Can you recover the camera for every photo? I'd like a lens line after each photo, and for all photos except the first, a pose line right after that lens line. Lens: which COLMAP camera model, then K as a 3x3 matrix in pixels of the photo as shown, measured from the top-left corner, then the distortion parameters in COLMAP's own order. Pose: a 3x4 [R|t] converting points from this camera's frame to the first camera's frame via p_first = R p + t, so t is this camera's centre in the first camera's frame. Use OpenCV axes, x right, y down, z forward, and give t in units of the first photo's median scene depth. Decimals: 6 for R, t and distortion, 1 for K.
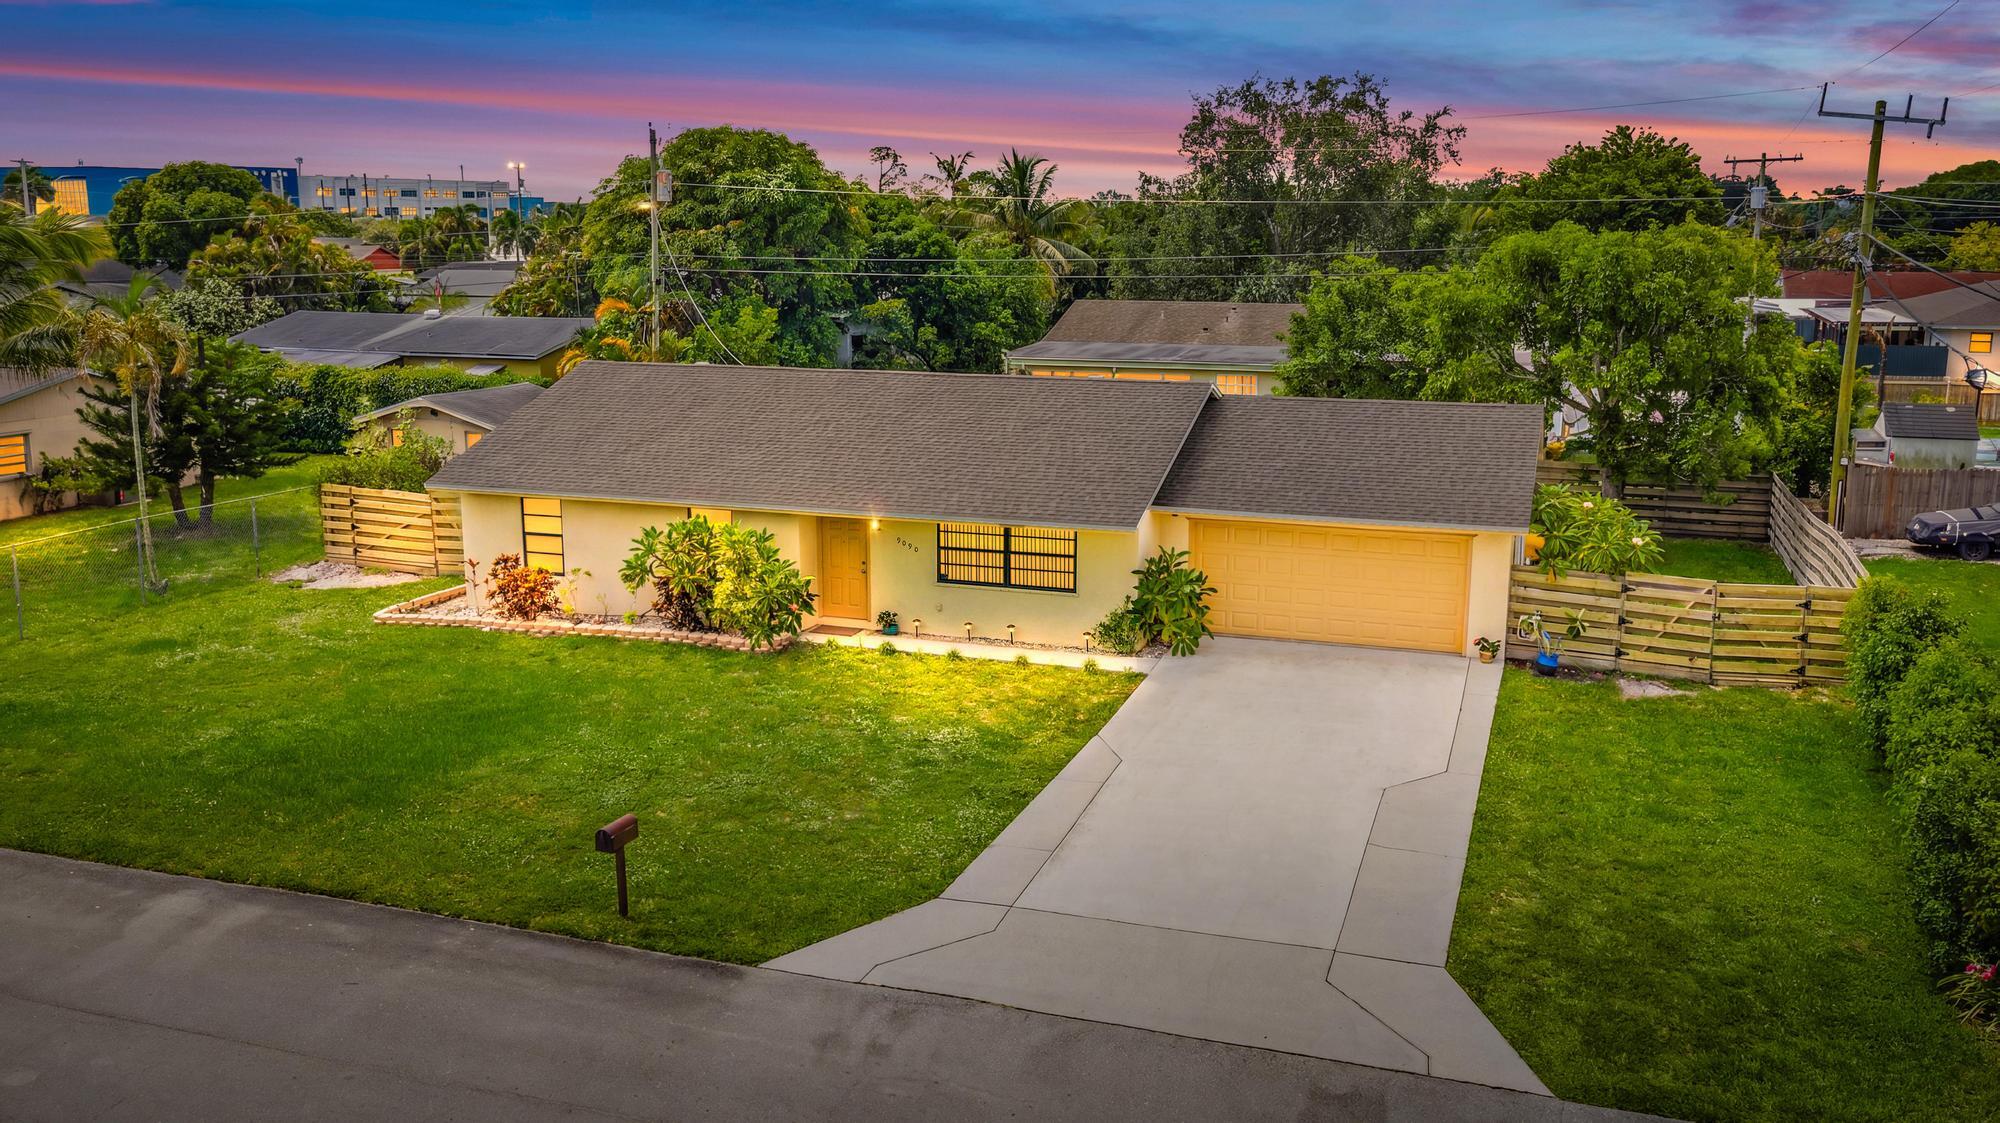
lens RADIAL K [[1663.7, 0, 1002.2], [0, 1663.7, 562.9], [0, 0, 1]] dist [0.018251, -0.013401]
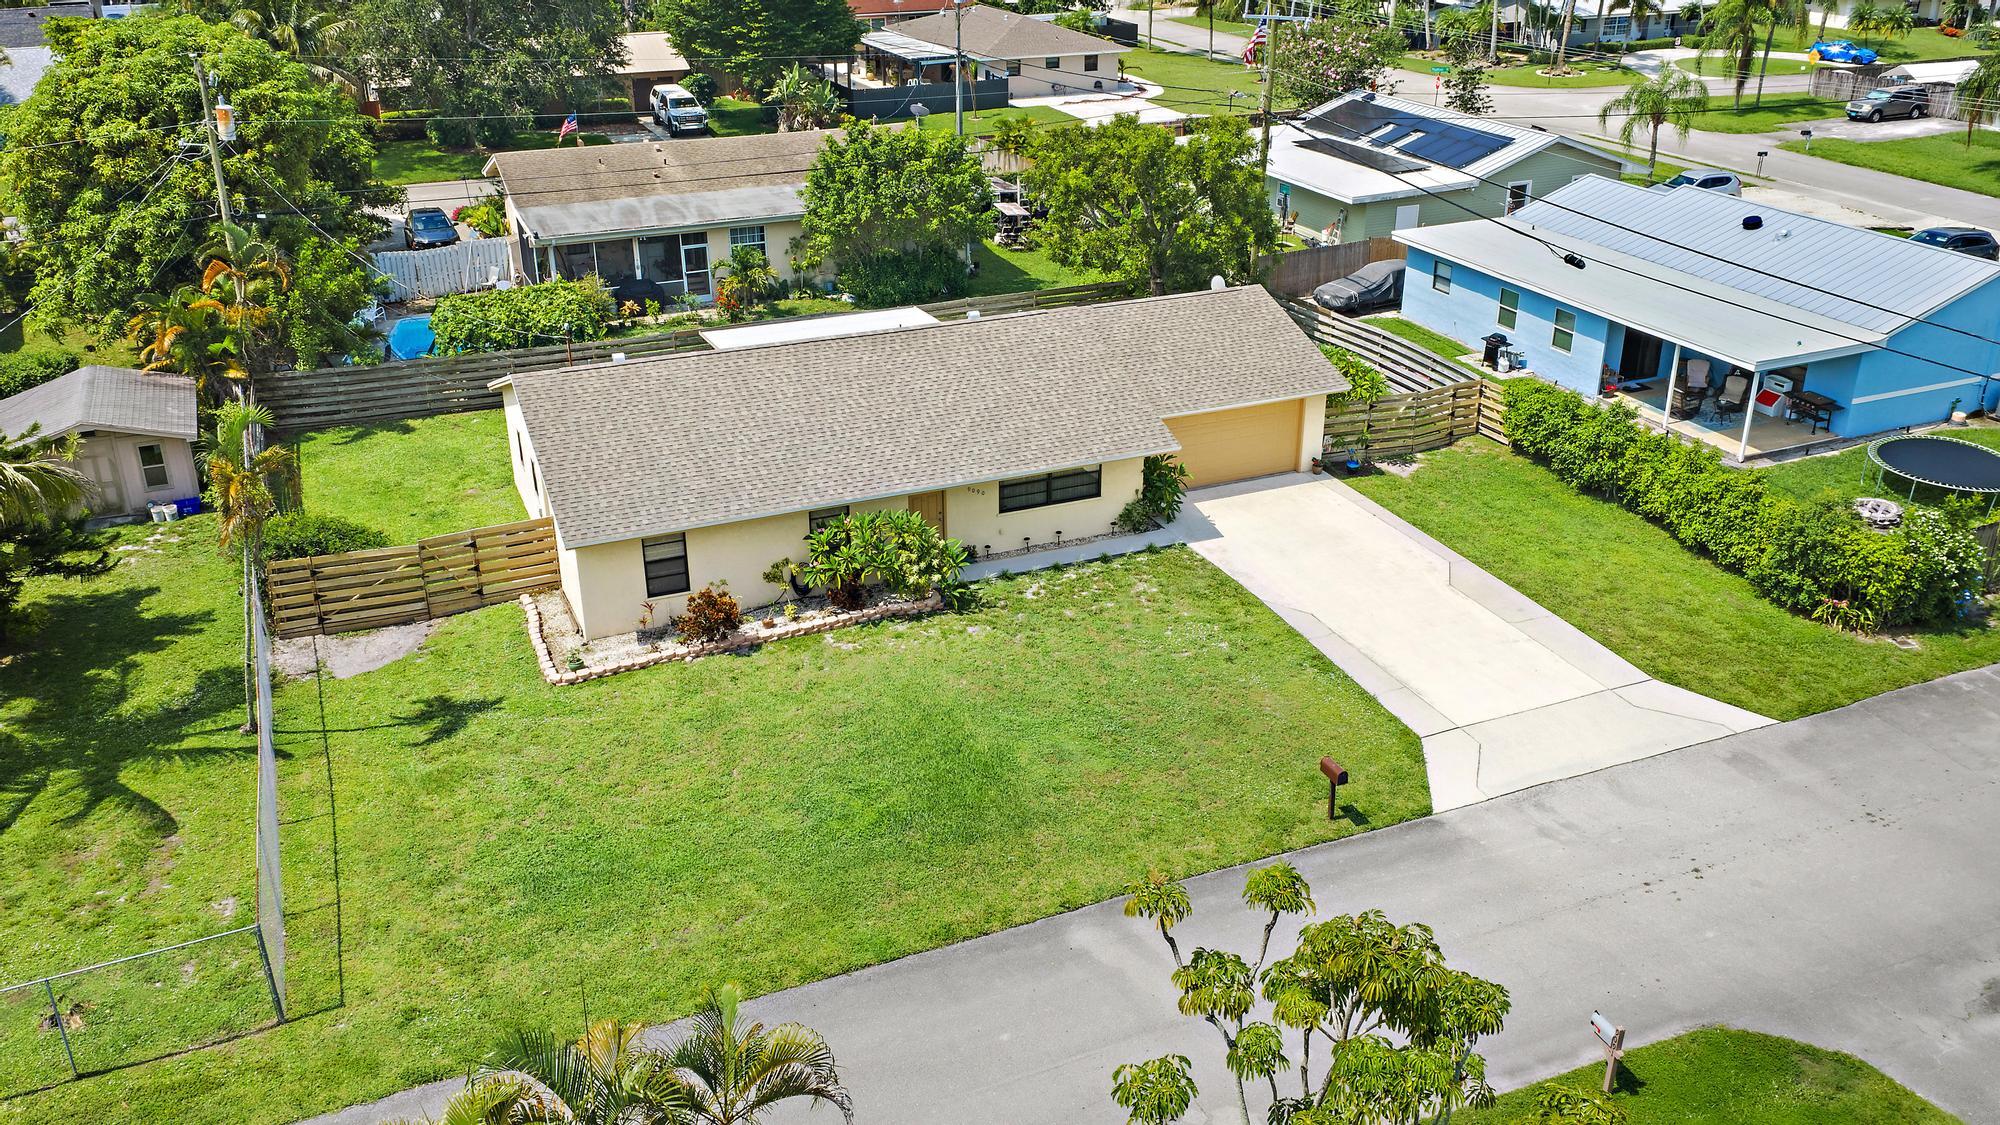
lens RADIAL K [[1663.7, 0, 1003.2], [0, 1663.7, 566.5], [0, 0, 1]] dist [0.018251, -0.013401]
pose [[0.731811, -0.280952, 0.620901, -1.270229], [0.137852, 0.953262, 0.268867, -0.440649], [-0.667420, -0.111168, 0.736338, 0.092627]]
